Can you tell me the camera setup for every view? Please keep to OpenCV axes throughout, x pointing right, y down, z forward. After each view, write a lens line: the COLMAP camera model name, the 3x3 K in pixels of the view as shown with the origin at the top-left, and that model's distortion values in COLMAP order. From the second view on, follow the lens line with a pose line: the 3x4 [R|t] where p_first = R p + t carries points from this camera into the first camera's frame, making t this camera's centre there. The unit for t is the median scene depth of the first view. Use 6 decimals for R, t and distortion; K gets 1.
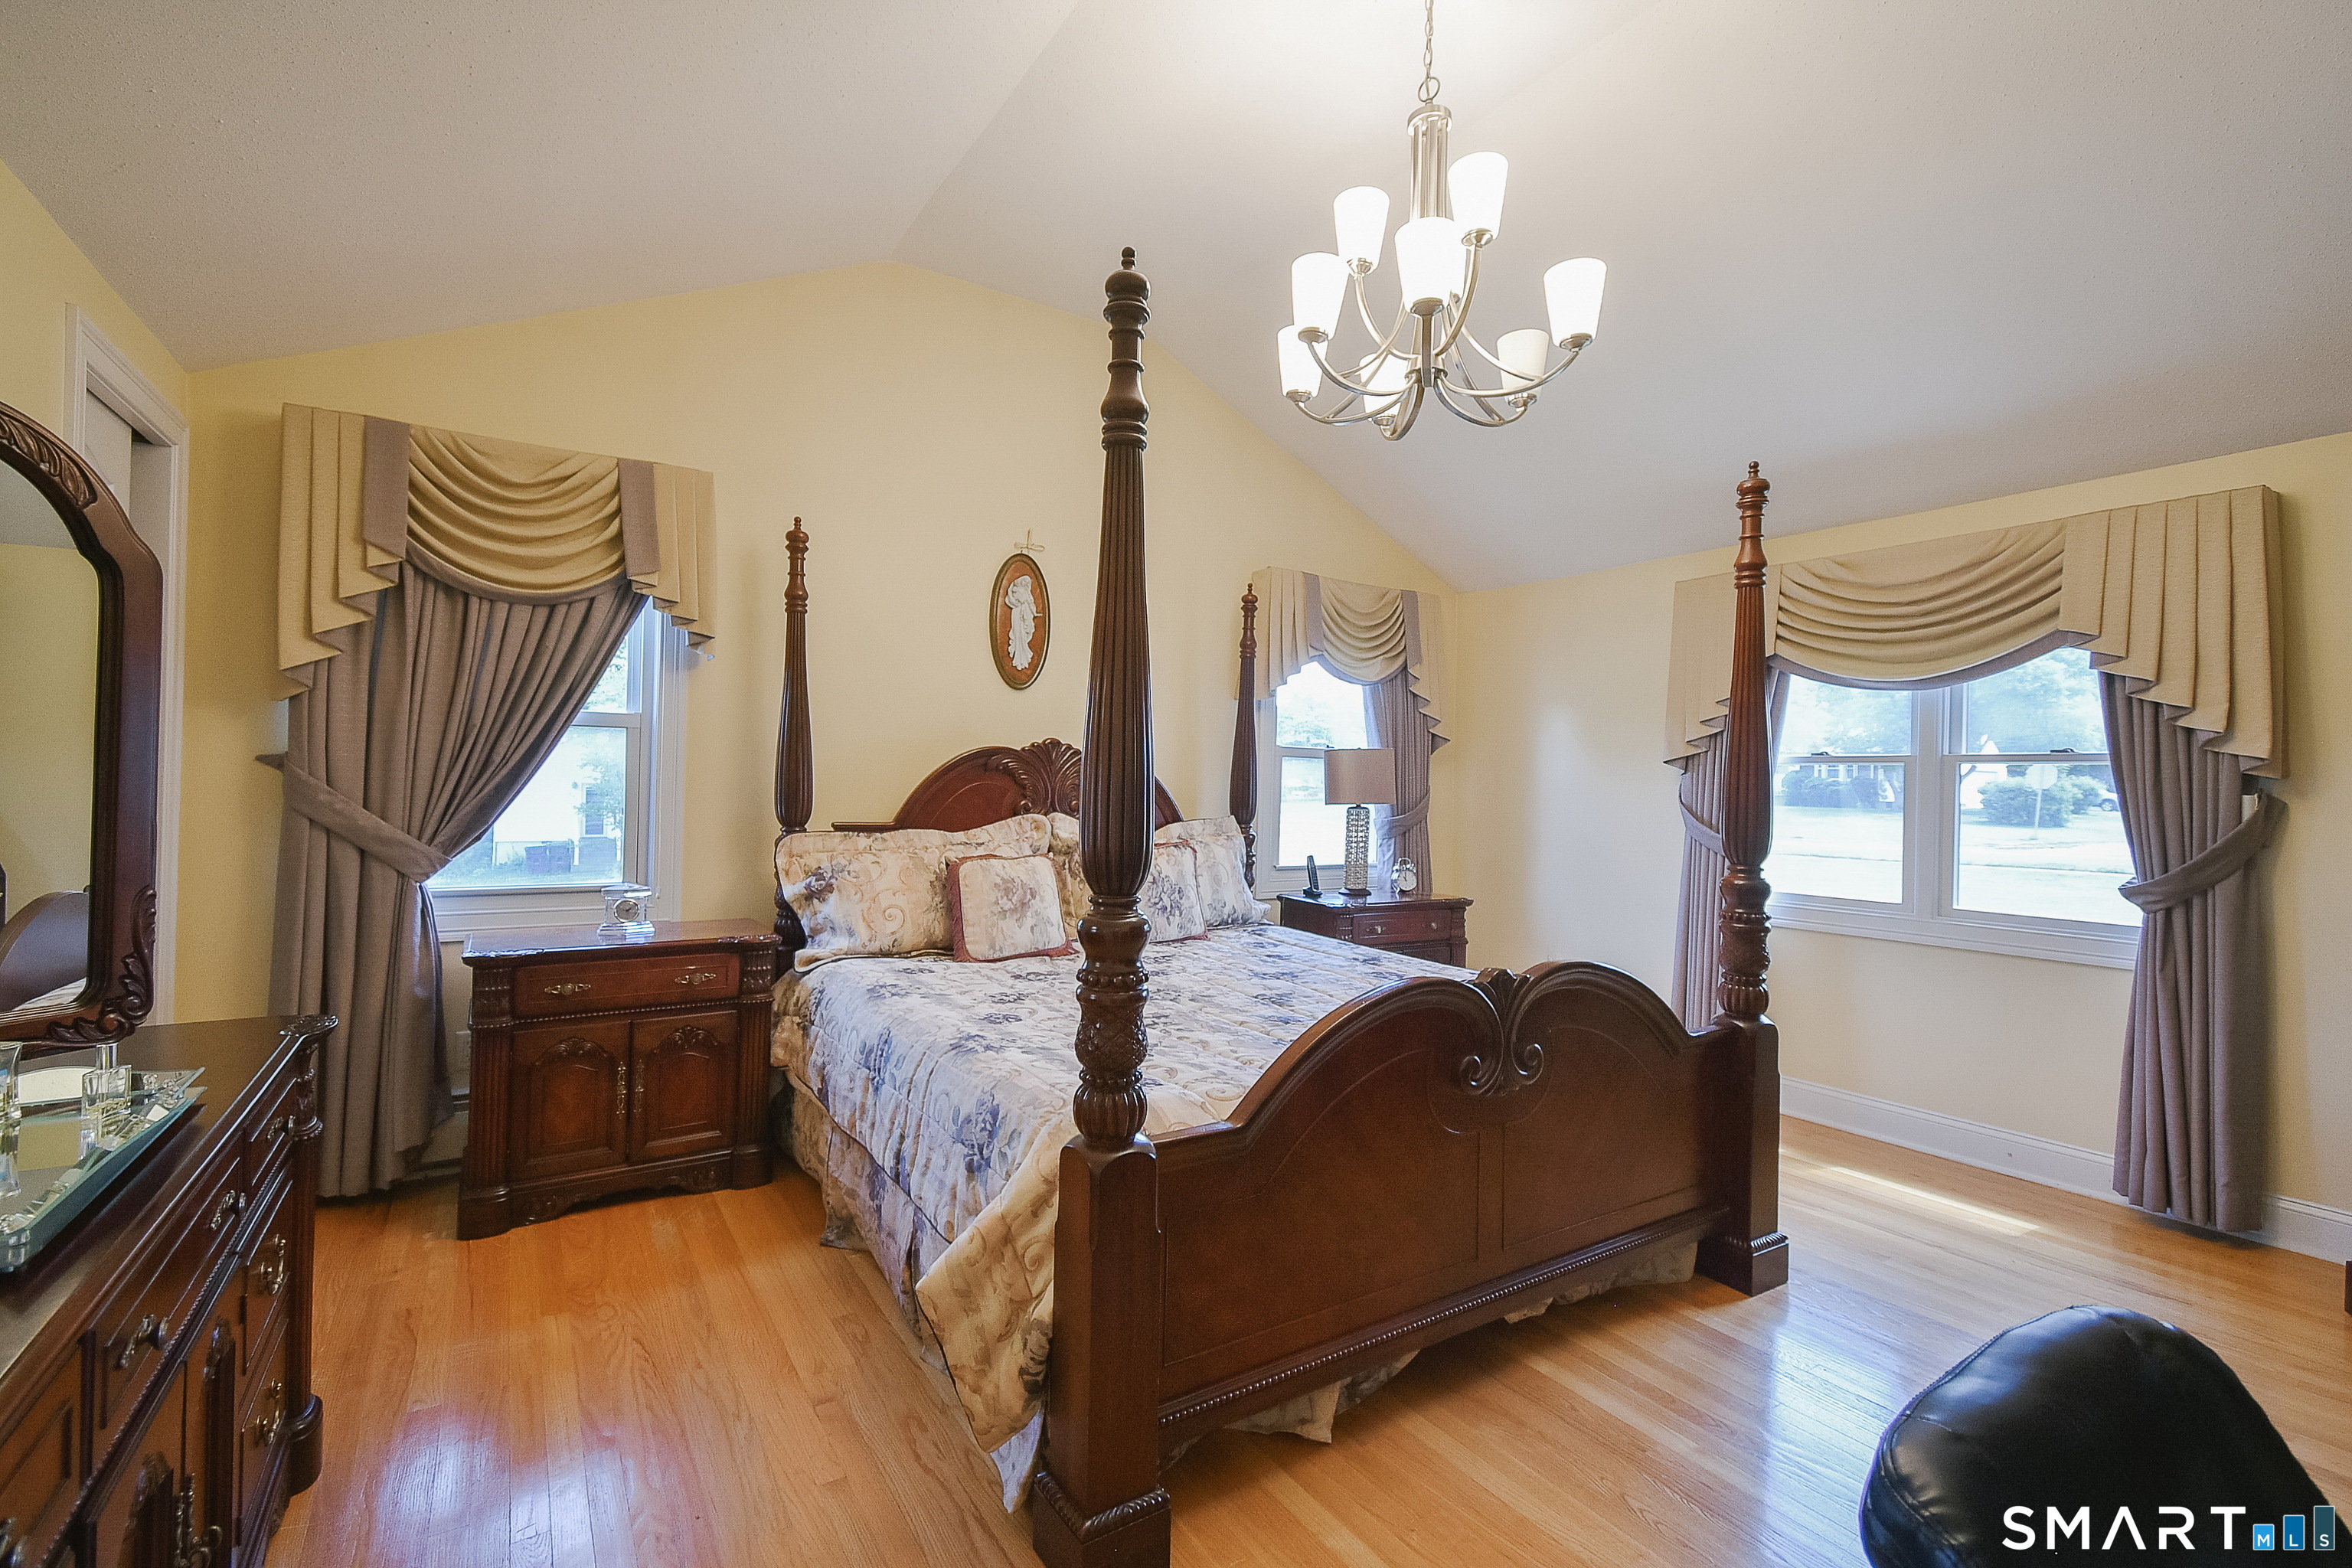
lens RADIAL K [[1046.2, 0, 1182.3], [0, 1046.2, 779.4], [0, 0, 1]] dist [-0.010491, -0.001869]
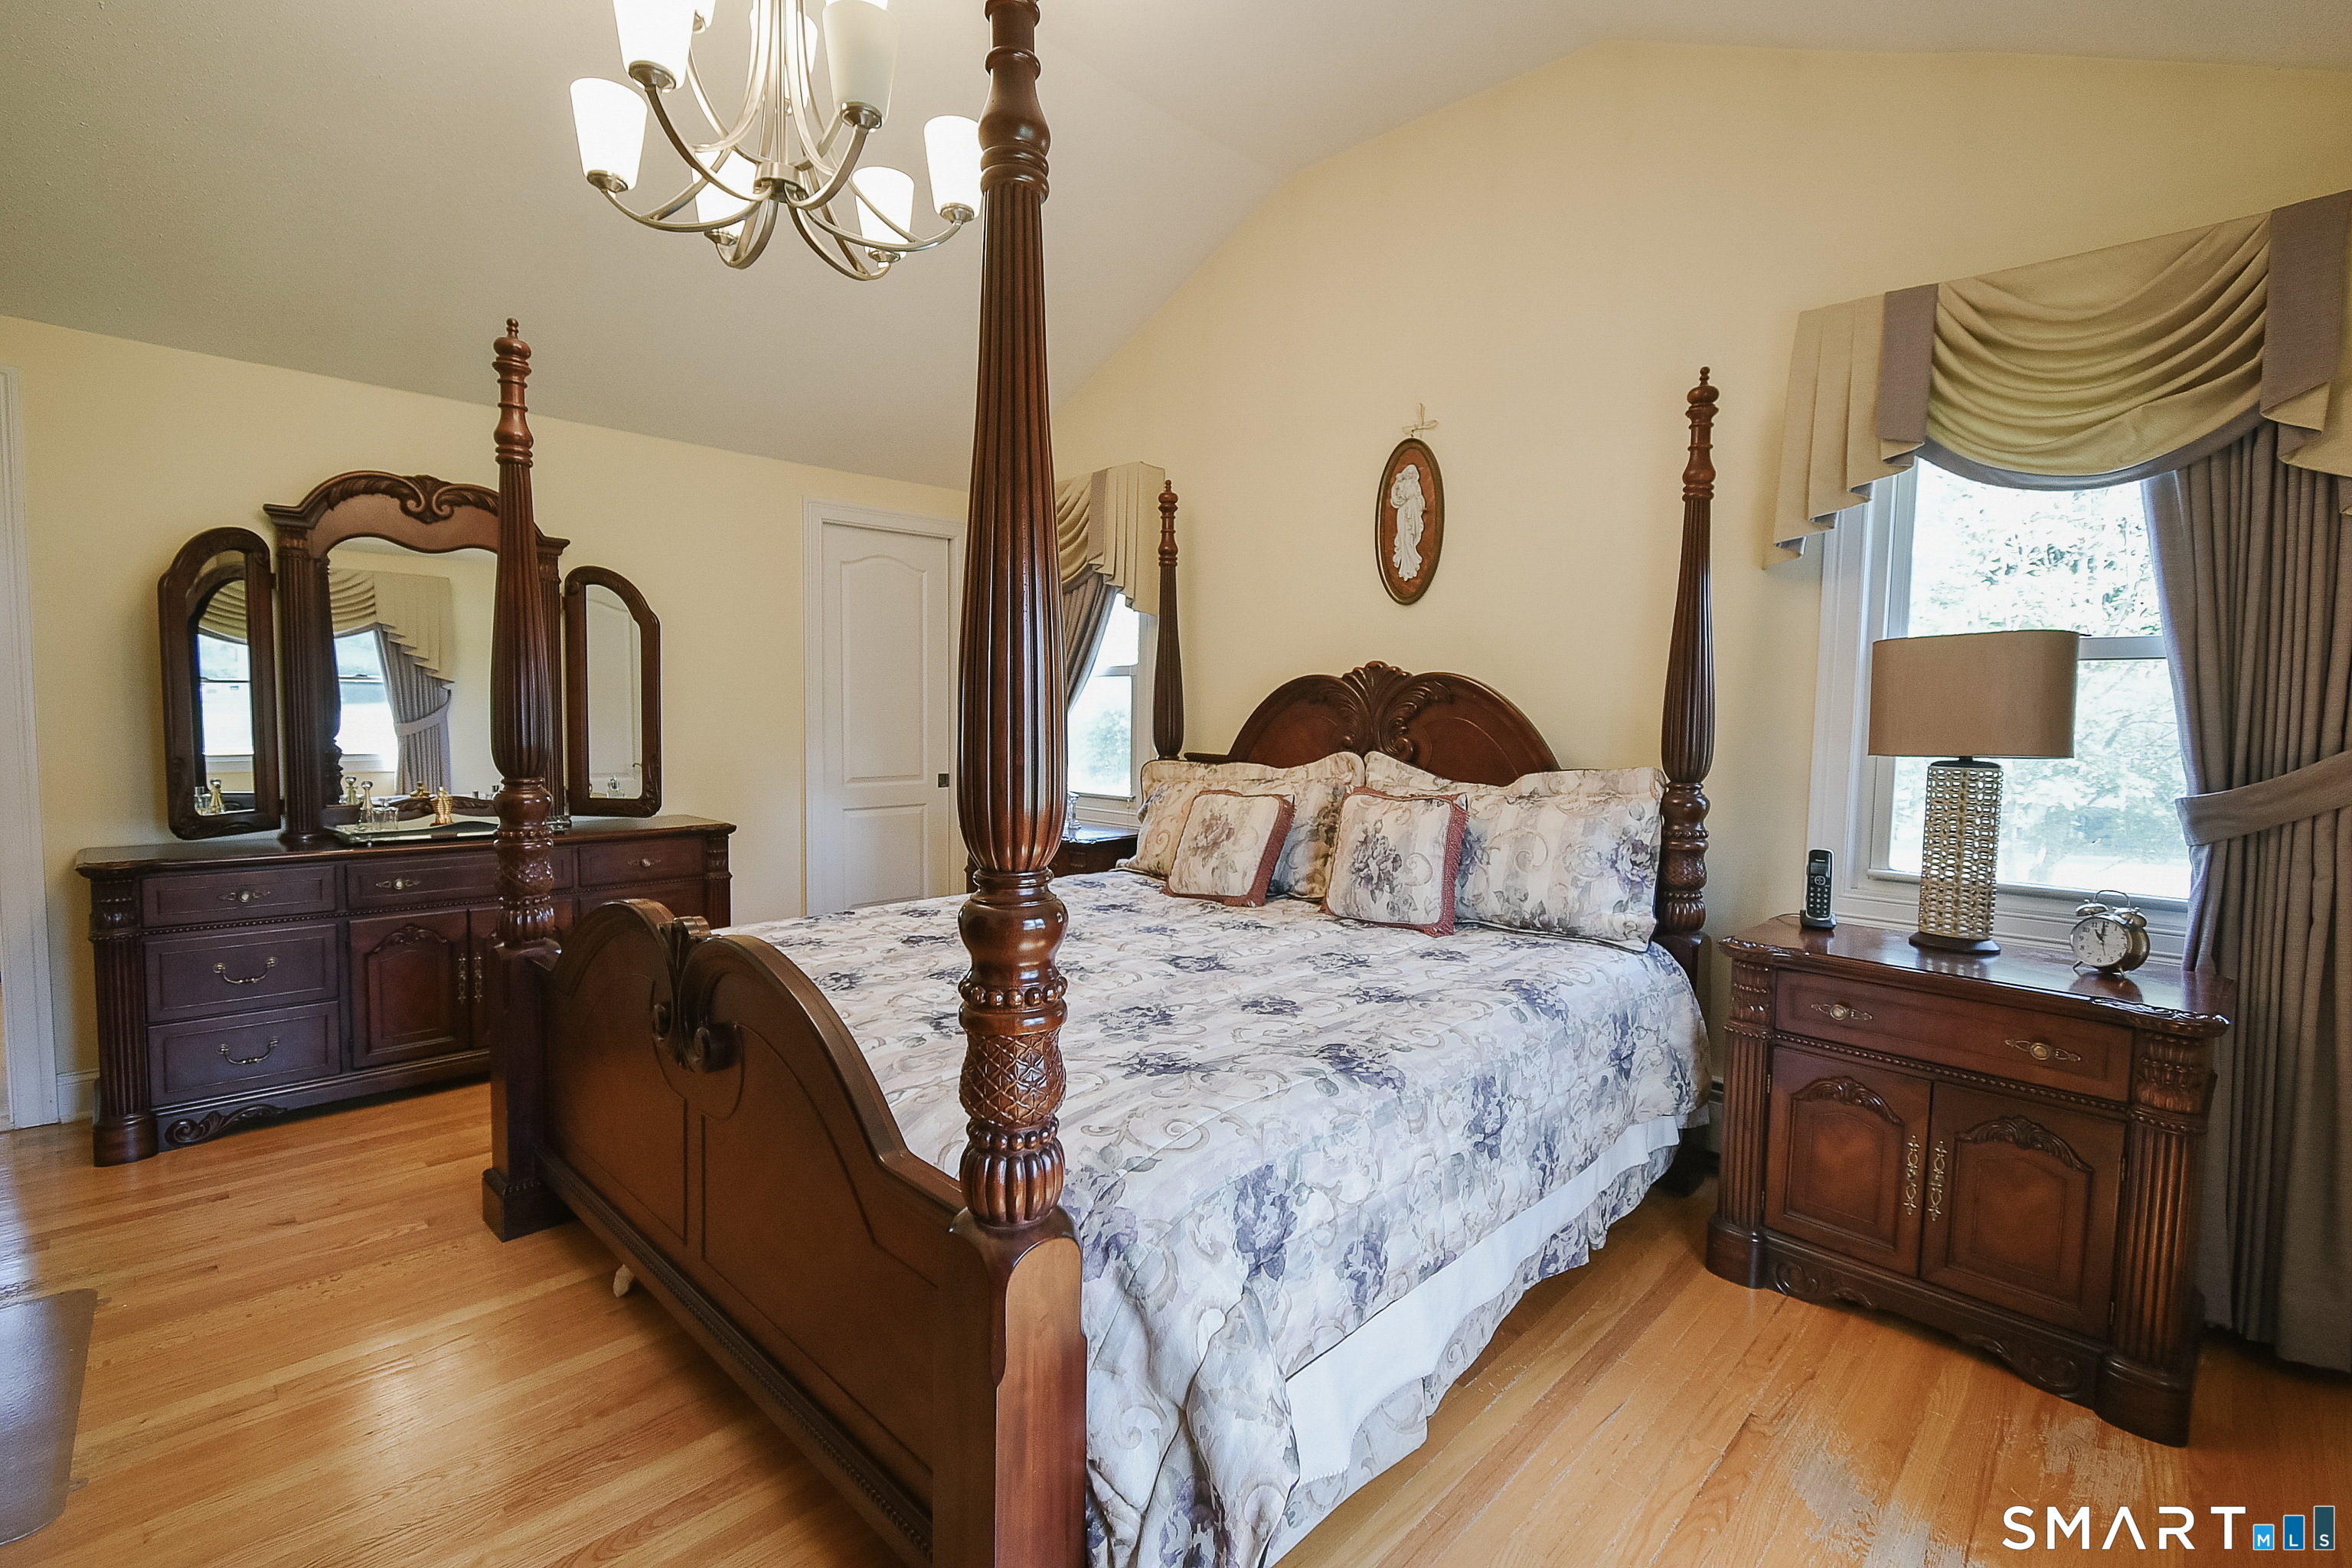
lens RADIAL K [[1046.2, 0, 1173.3], [0, 1046.2, 781.7], [0, 0, 1]] dist [-0.010491, -0.001869]
pose [[0.205197, 0.048392, -0.977524, 0.928569], [-0.003745, 0.998808, 0.048660, 0.022771], [0.978714, -0.006324, 0.205133, 0.948073]]
